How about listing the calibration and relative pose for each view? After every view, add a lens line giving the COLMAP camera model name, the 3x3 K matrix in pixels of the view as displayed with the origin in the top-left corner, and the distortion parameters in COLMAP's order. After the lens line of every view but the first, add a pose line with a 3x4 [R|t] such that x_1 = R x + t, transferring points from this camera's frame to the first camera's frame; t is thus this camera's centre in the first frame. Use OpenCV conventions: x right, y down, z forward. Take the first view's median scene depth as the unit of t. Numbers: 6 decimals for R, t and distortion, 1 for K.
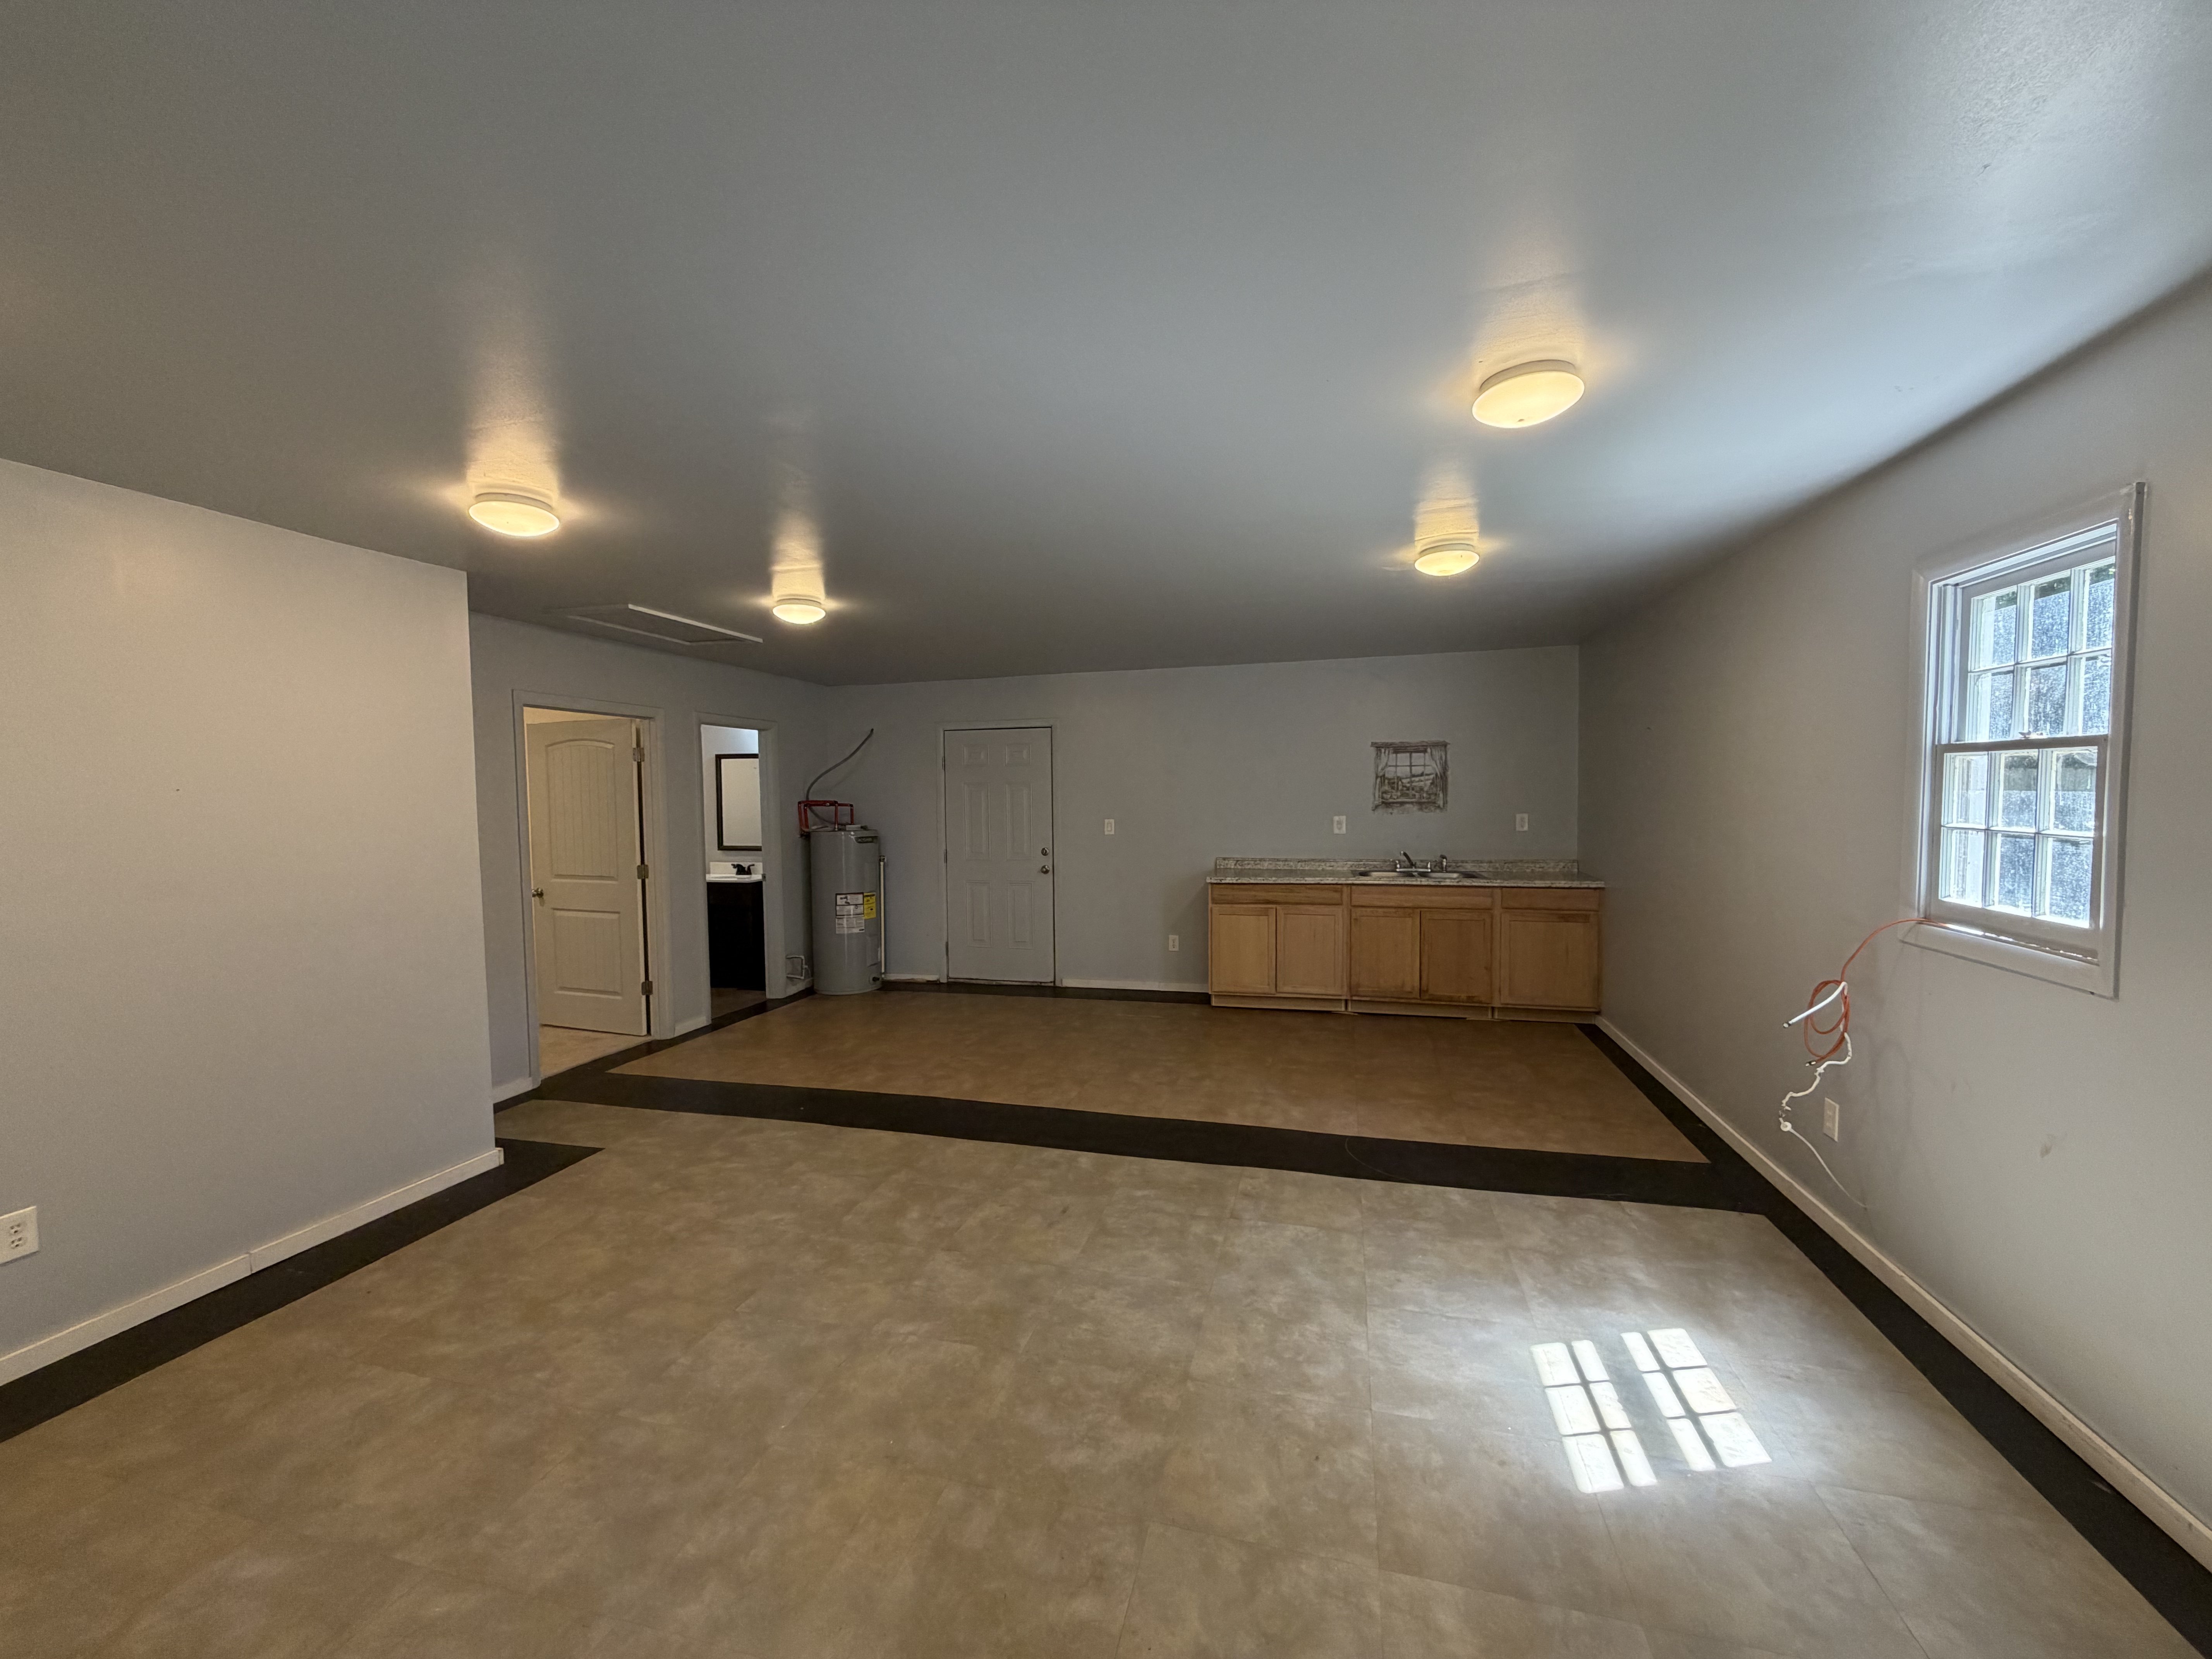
lens RADIAL K [[877.6, 0, 1106.0], [0, 877.6, 829.5], [0, 0, 1]] dist [-0.002749, -0.000152]
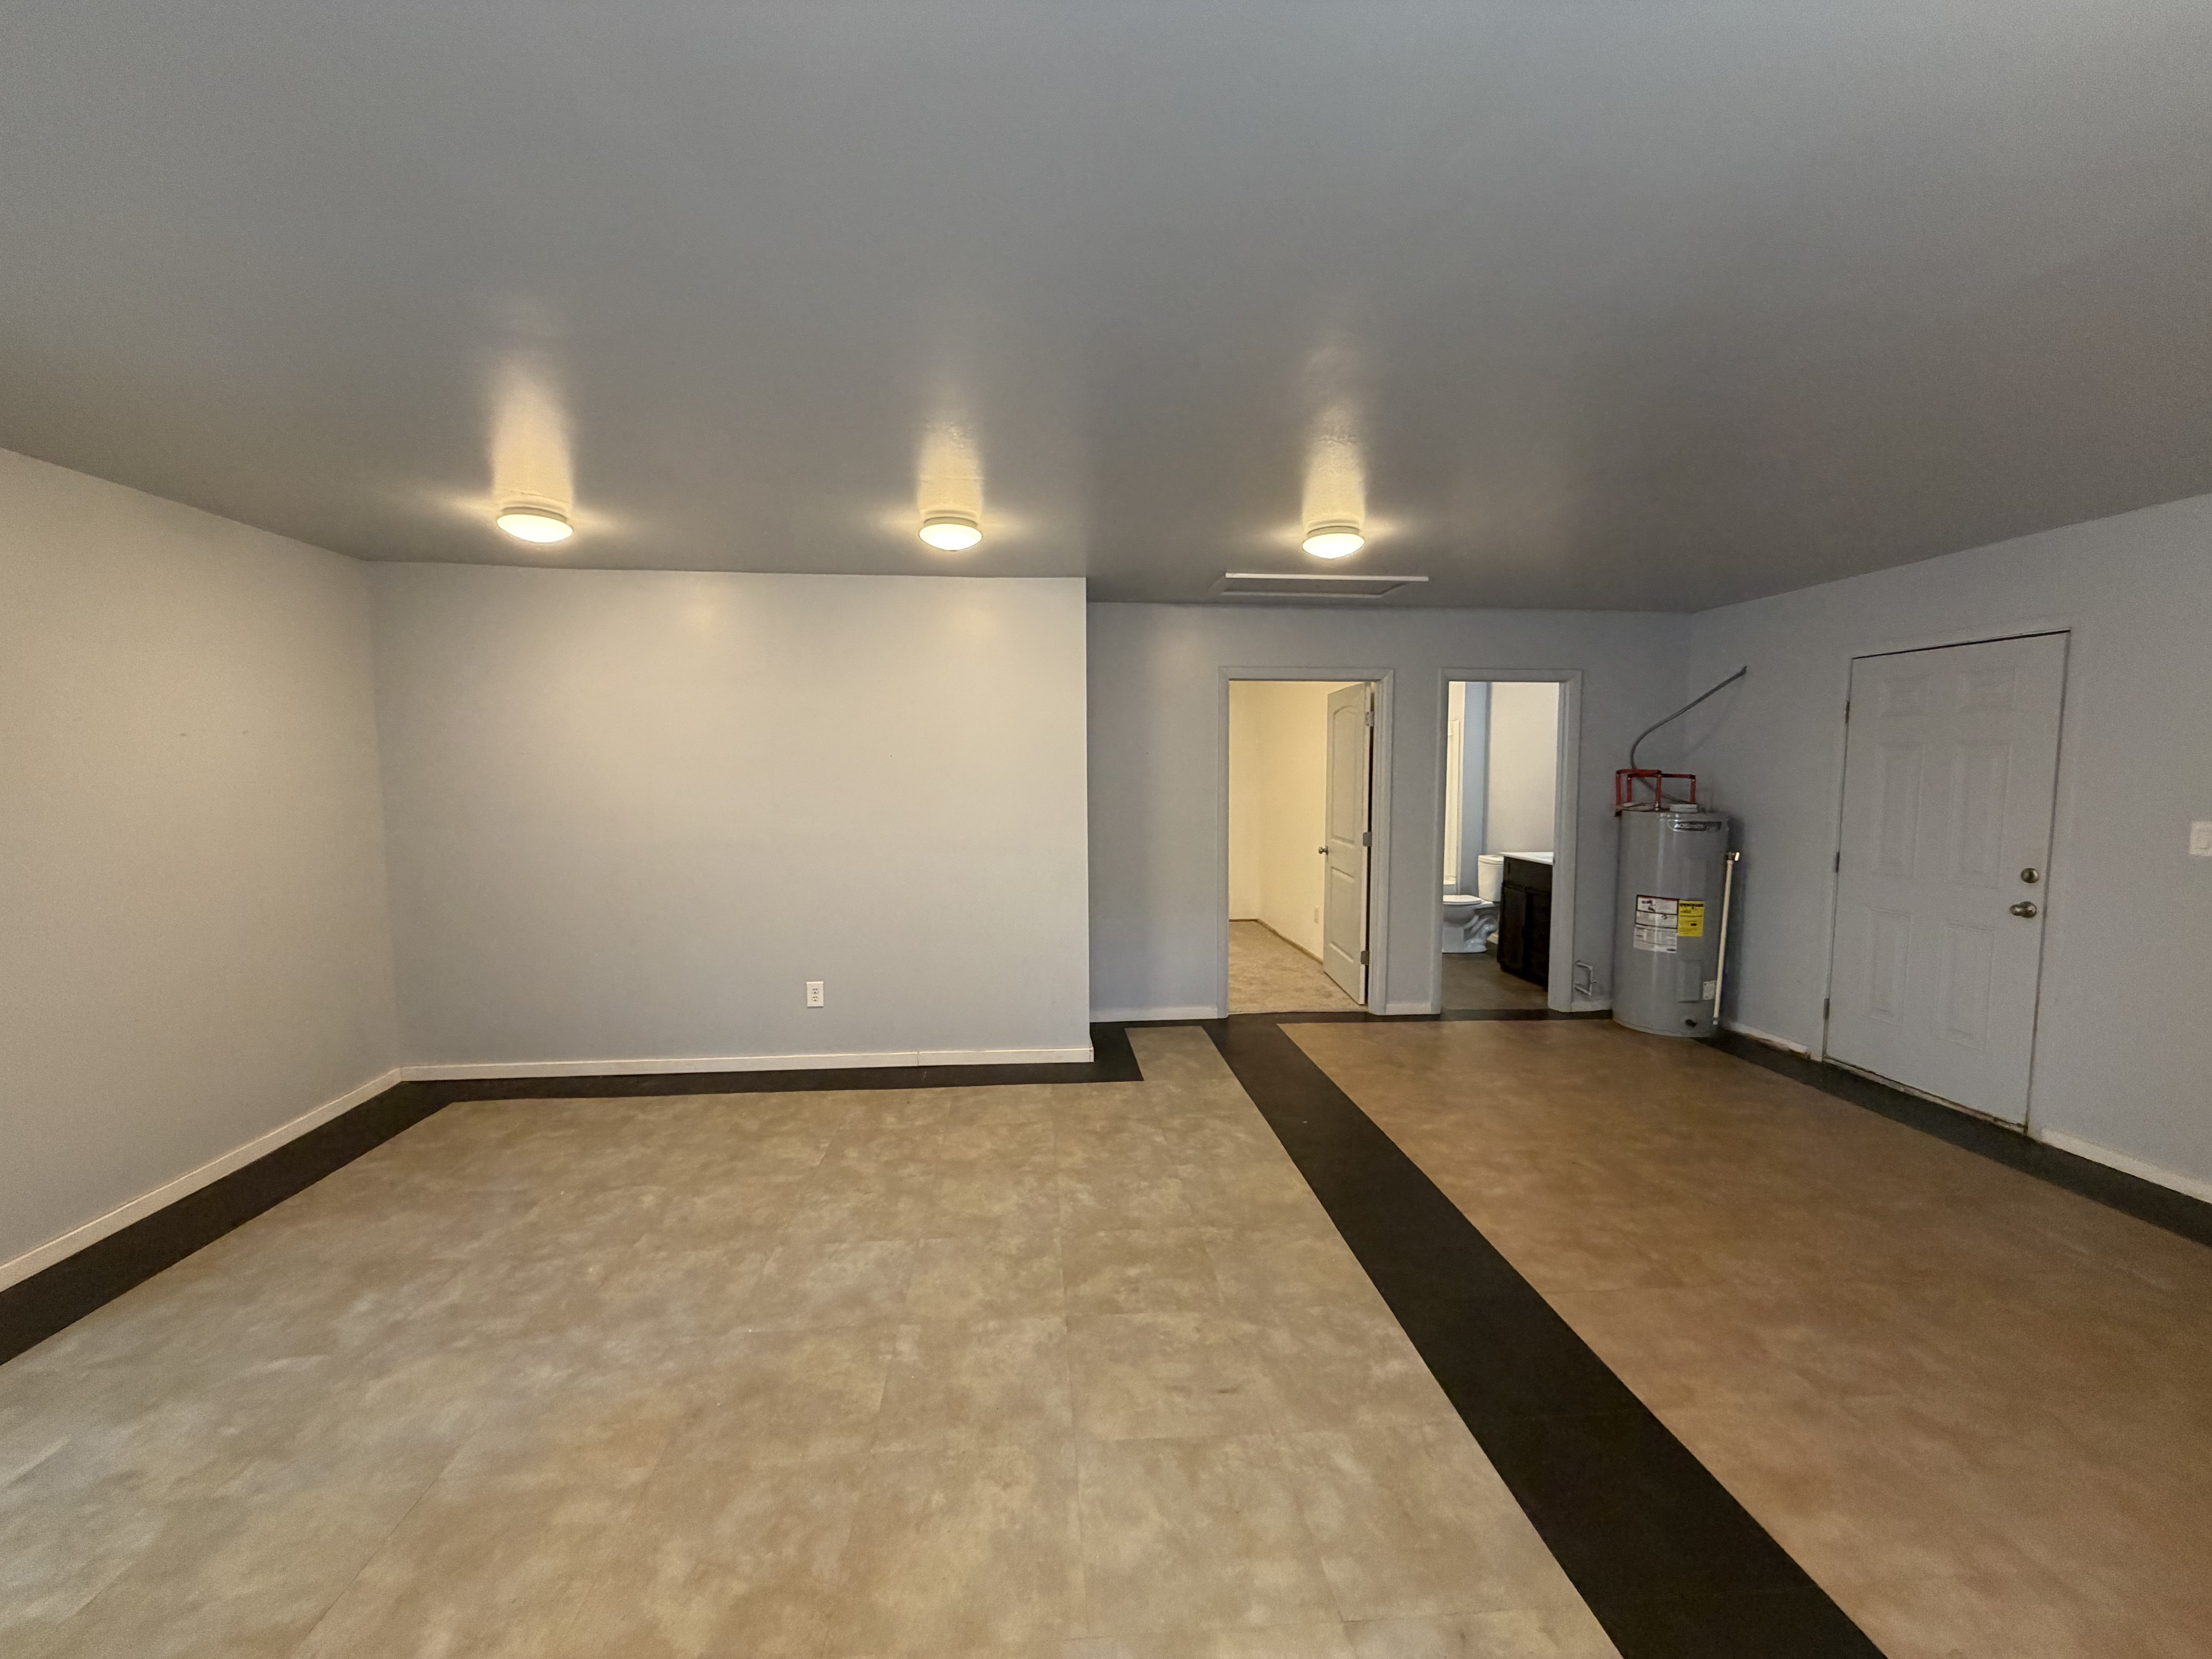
lens RADIAL K [[886.9, 0, 1106.0], [0, 886.9, 829.5], [0, 0, 1]] dist [0.000598, 0.000158]
pose [[0.337373, 0.080392, -0.937932, 0.399400], [-0.042005, 0.996640, 0.070315, -0.026562], [0.940433, 0.015676, 0.339617, 0.519386]]
